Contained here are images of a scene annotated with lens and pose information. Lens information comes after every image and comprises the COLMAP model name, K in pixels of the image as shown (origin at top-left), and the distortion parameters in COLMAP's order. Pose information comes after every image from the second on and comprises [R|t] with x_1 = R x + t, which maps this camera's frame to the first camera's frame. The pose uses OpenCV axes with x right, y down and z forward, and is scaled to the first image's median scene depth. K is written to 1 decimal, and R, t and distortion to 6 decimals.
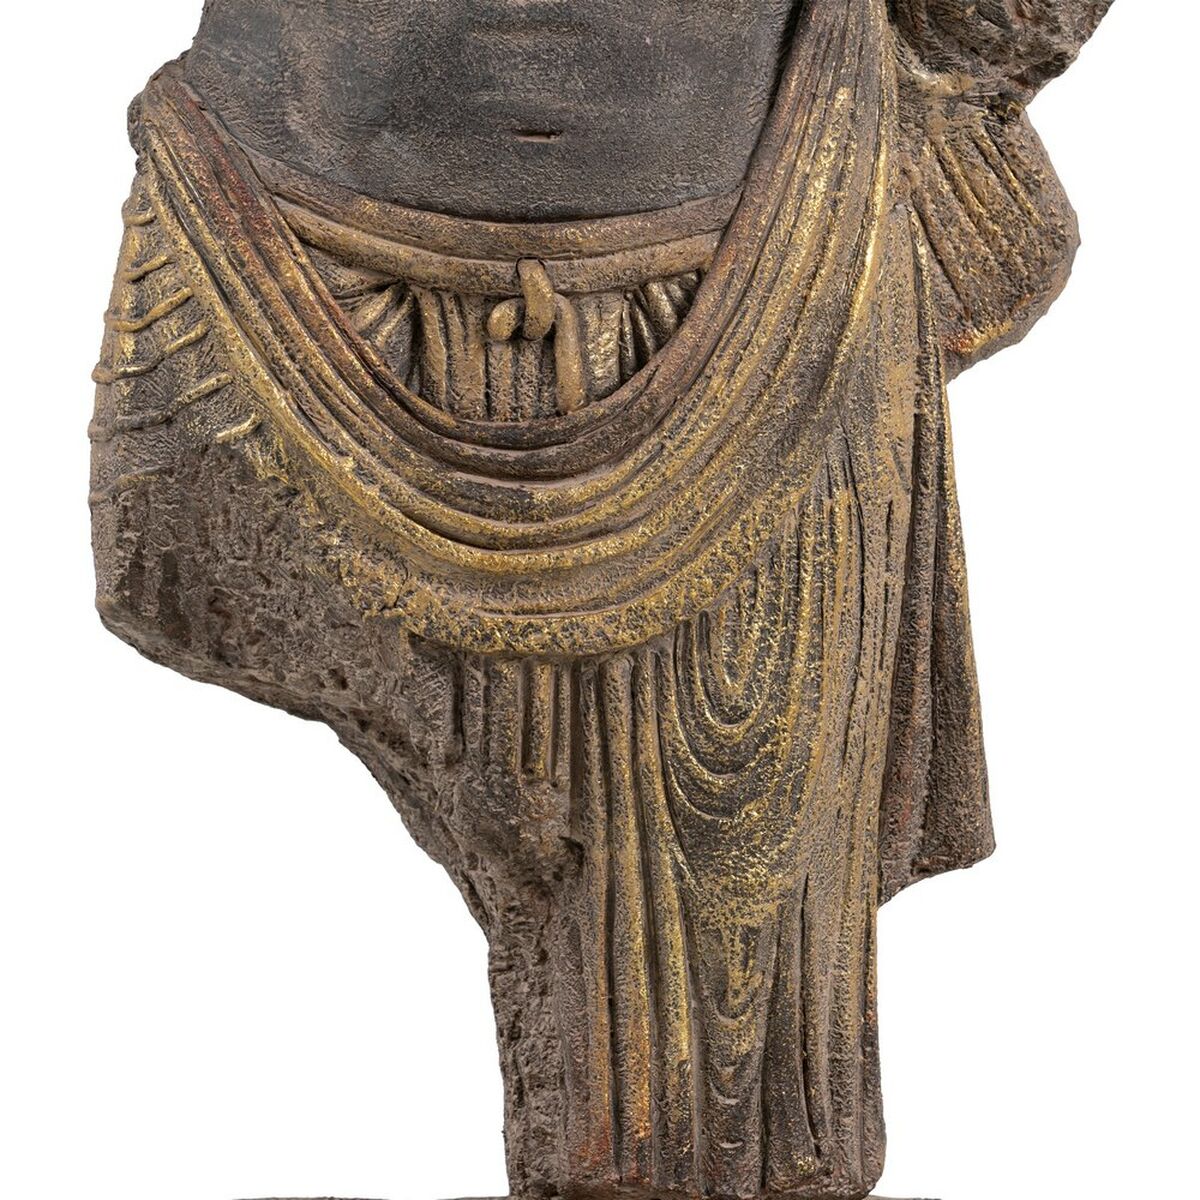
lens RADIAL K [[5659.2, 0, 597.2], [0, 5659.2, 608.1], [0, 0, 1]] dist [-0.073849, 0.000000]
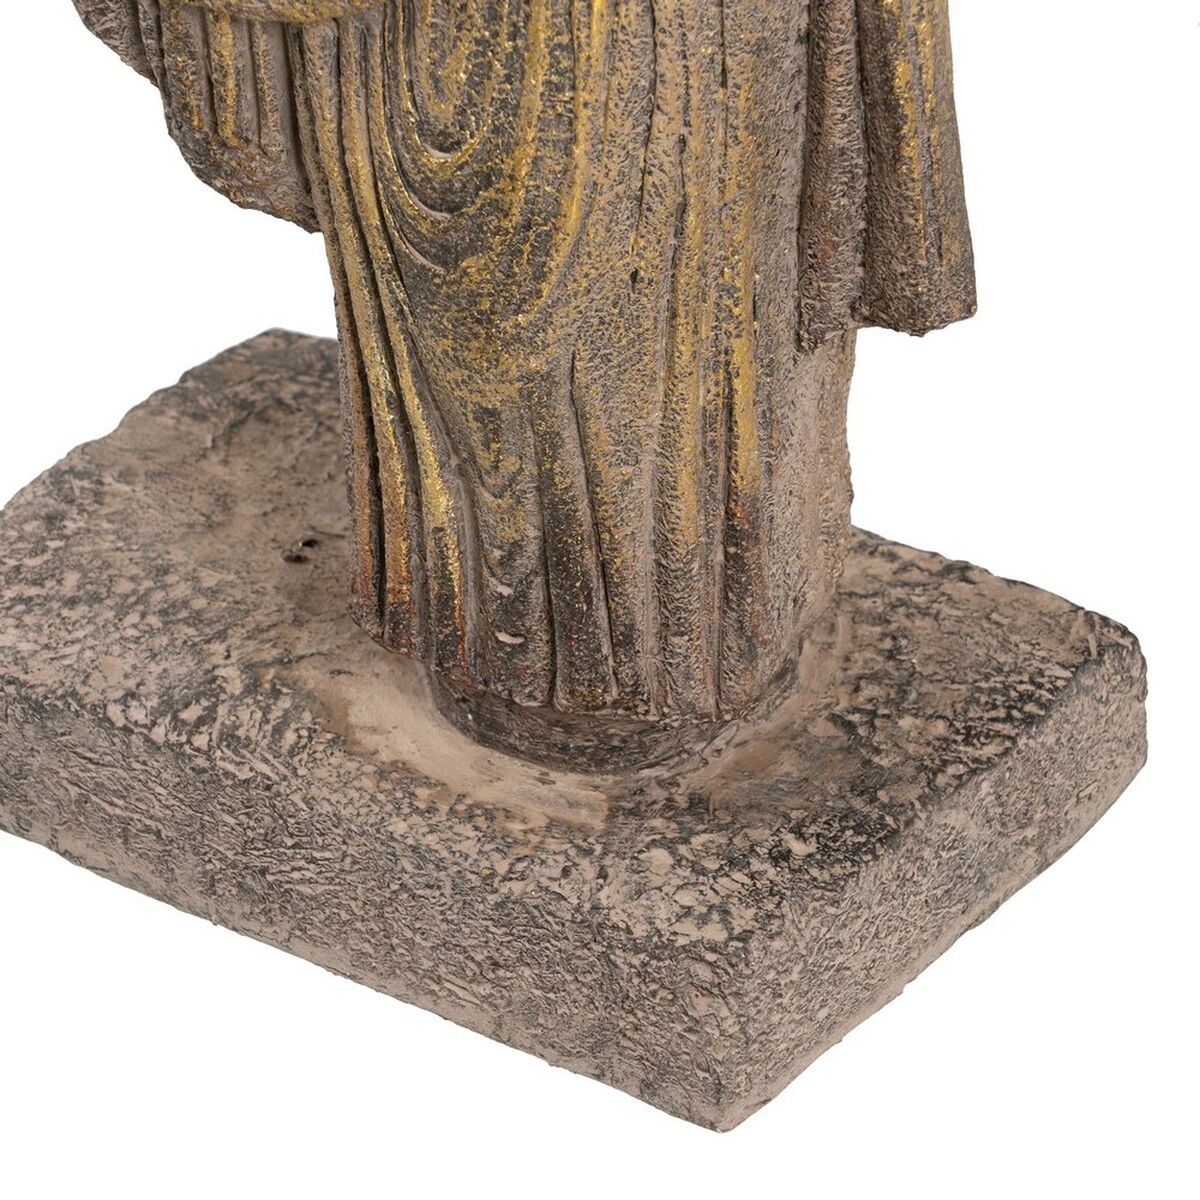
lens RADIAL K [[5659.2, 0, 601.1], [0, 5659.2, 598.7], [0, 0, 1]] dist [-0.073849, 0.000000]
pose [[0.826371, 0.300523, -0.476232, 0.384590], [-0.044243, 0.877728, 0.477113, -0.261972], [0.561385, -0.373202, 0.738625, 0.473941]]
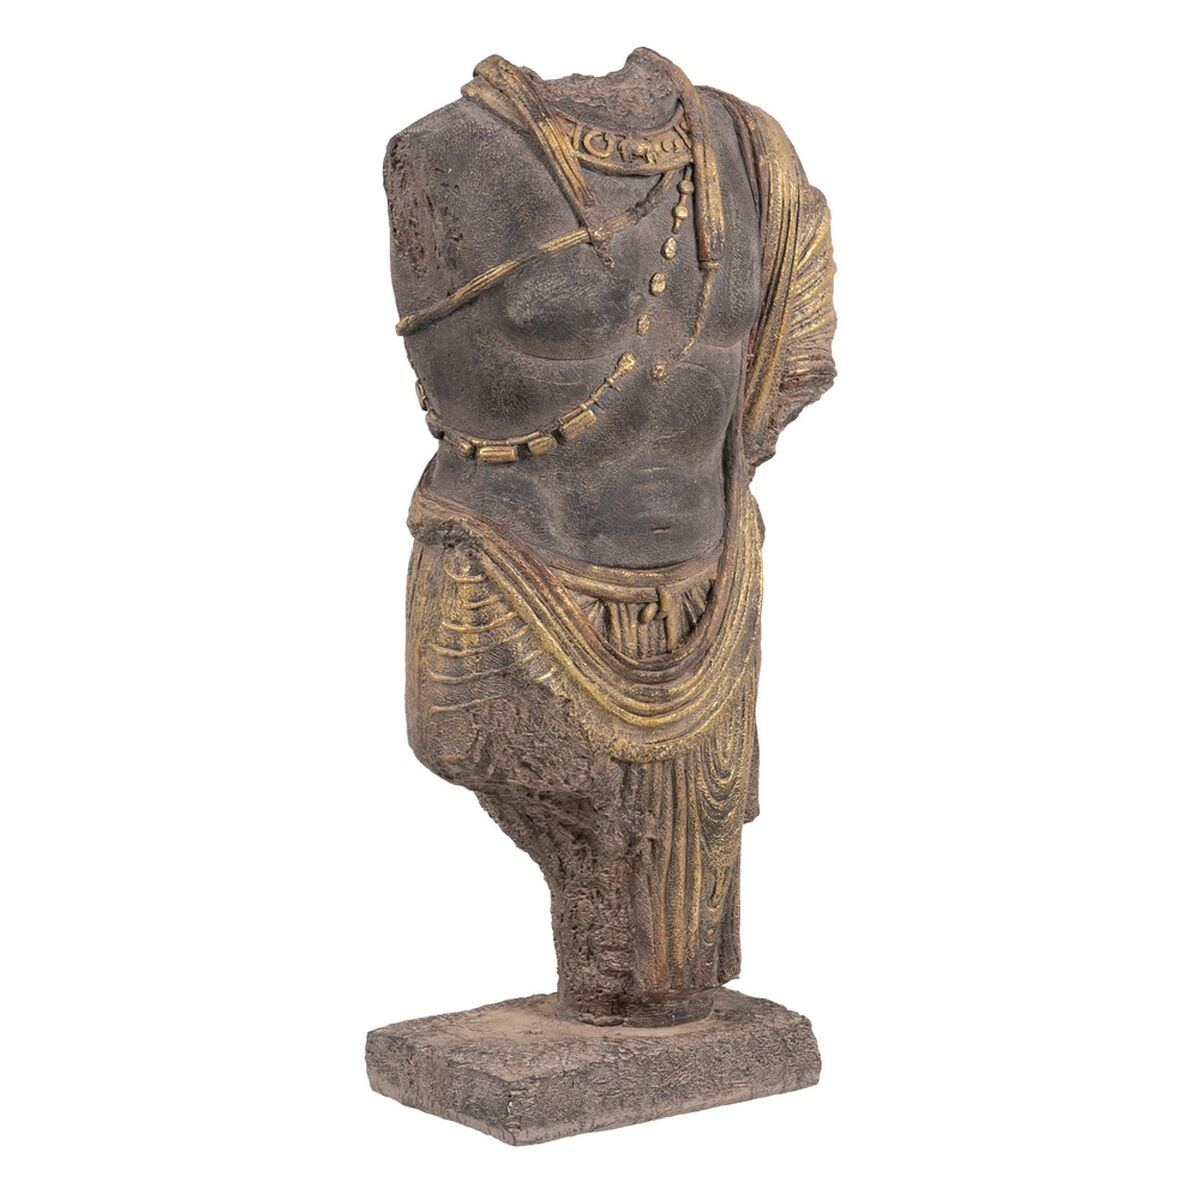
lens RADIAL K [[5063.5, 0, 601.2], [0, 5063.5, 596.2], [0, 0, 1]] dist [0.029550, 0.000000]
pose [[0.810935, -0.112063, 0.574305, -1.146190], [0.065003, 0.992668, 0.101910, -0.255669], [-0.581514, -0.045311, 0.812273, -0.586080]]
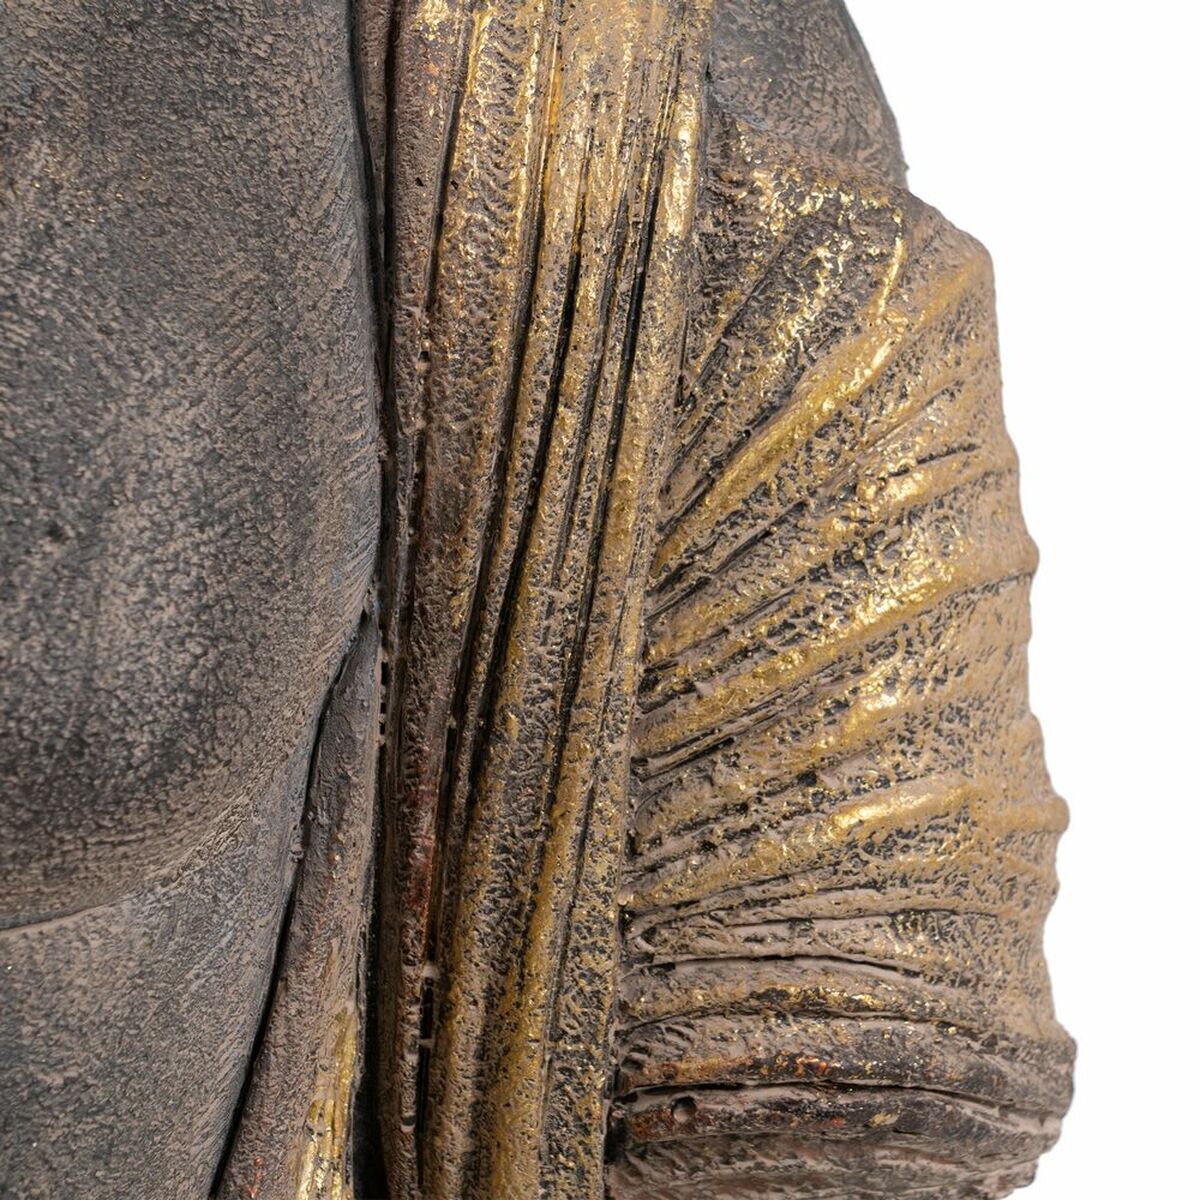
lens RADIAL K [[5659.2, 0, 602.1], [0, 5659.2, 602.3], [0, 0, 1]] dist [-0.073849, 0.000000]
pose [[0.999517, -0.030988, -0.002454, 0.073987], [0.031007, 0.999486, 0.008133, -0.175613], [0.002200, -0.008206, 0.999964, 0.549582]]
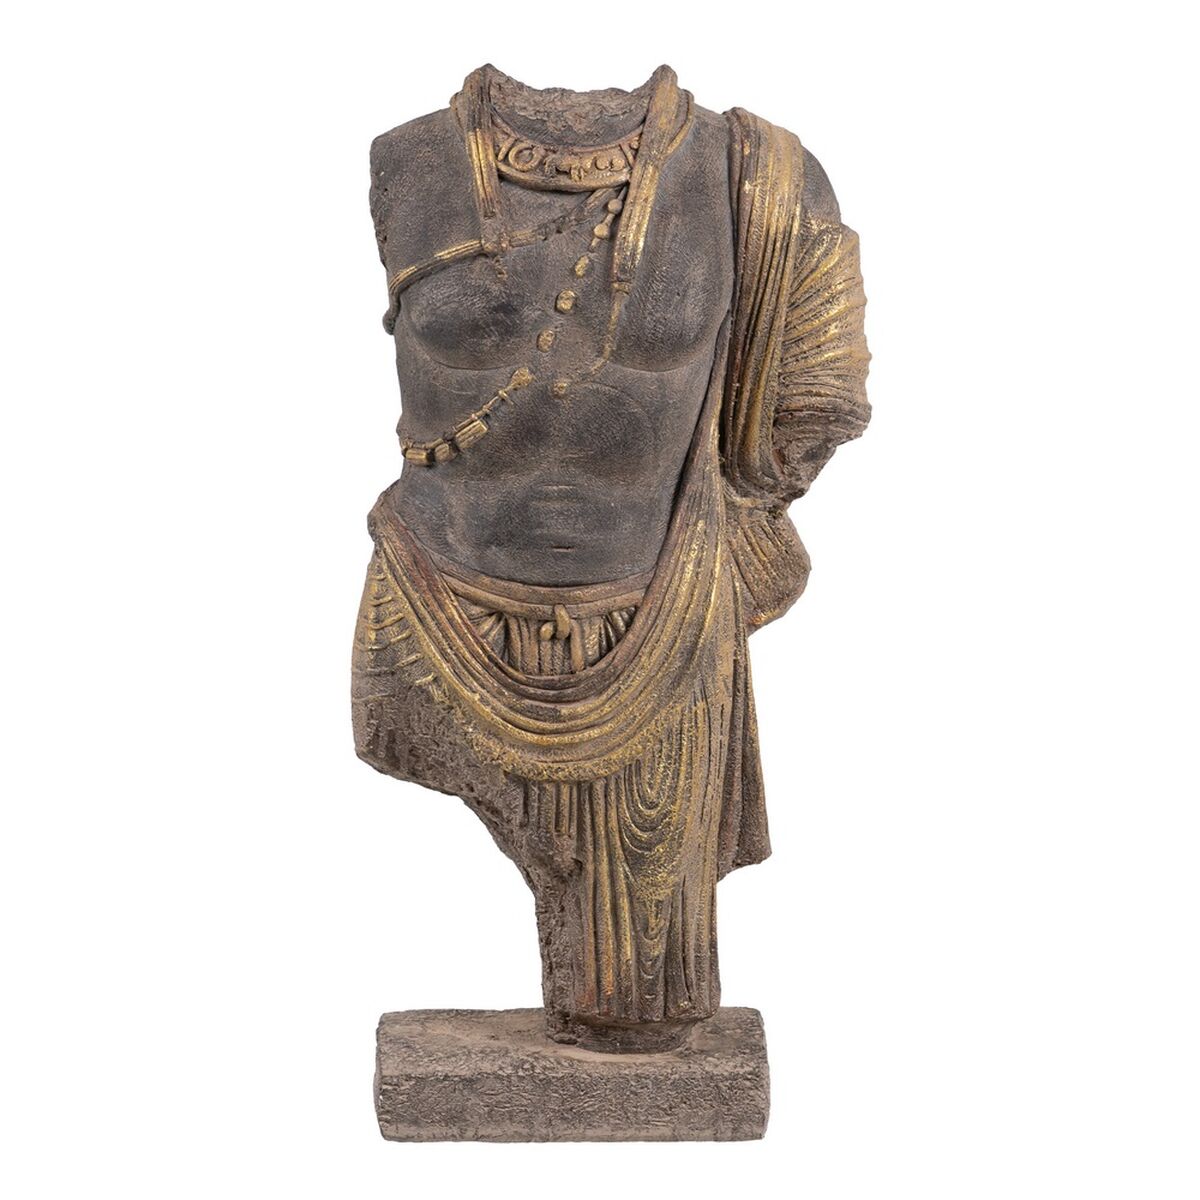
lens RADIAL K [[5063.5, 0, 599.7], [0, 5063.5, 592.6], [0, 0, 1]] dist [0.029550, 0.000000]
pose [[0.999551, -0.005293, 0.029492, -0.053105], [0.002922, 0.996800, 0.079877, -0.218869], [-0.029821, -0.079755, 0.996368, -0.943404]]
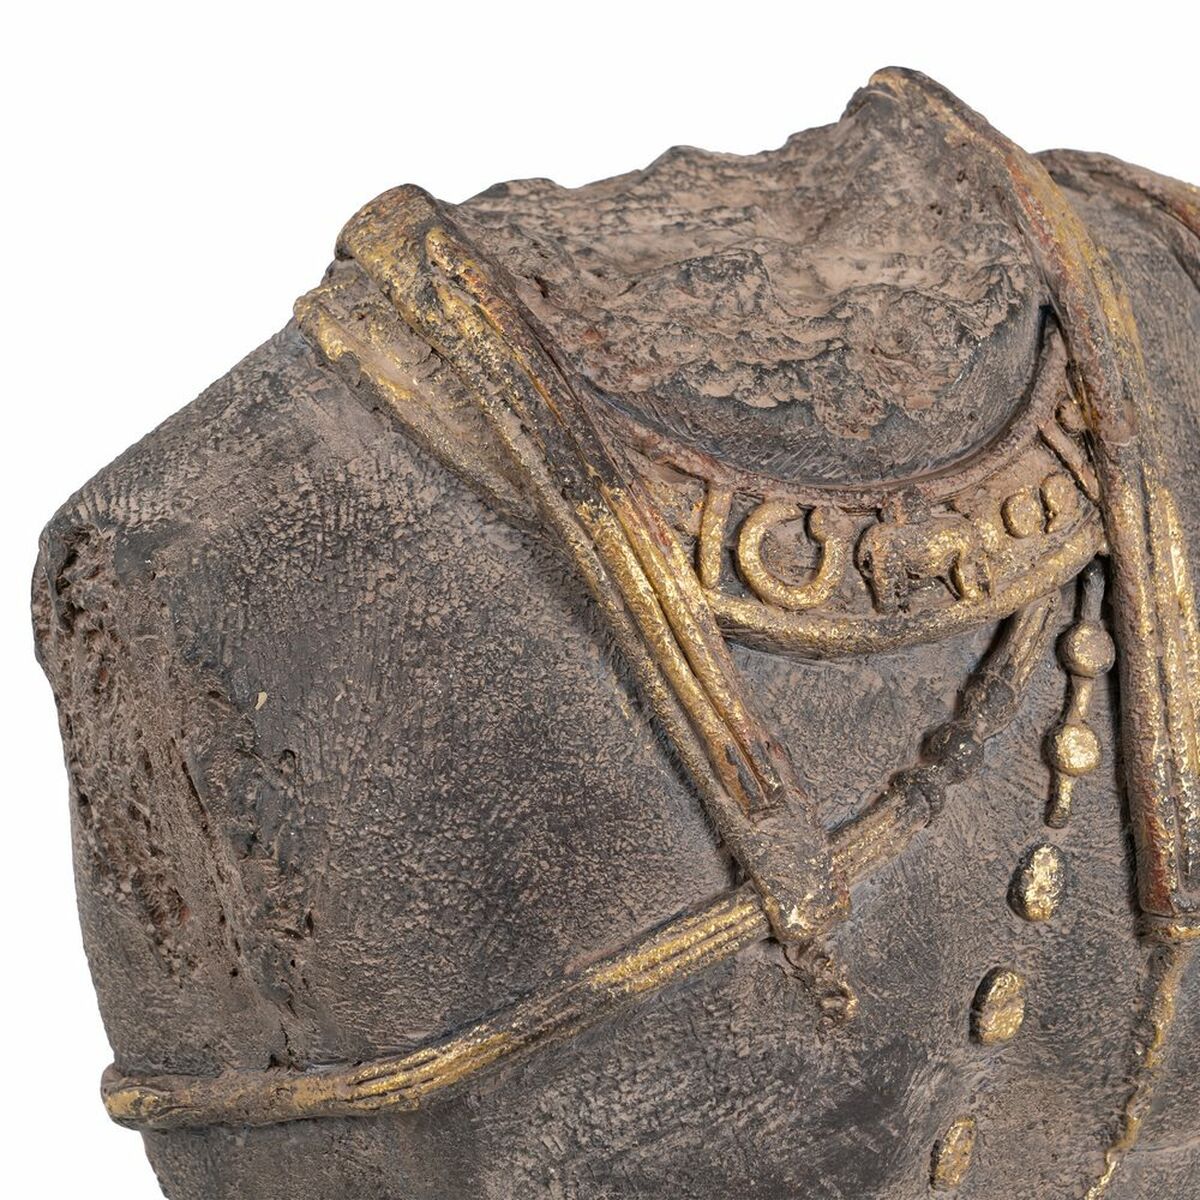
lens RADIAL K [[5063.5, 0, 610.6], [0, 5063.5, 412.4], [0, 0, 1]] dist [0.029550, 0.000000]
pose [[0.798711, -0.238915, 0.552251, -0.333985], [0.083133, 0.952808, 0.291970, -0.403801], [-0.595945, -0.187289, 0.780879, 0.575788]]
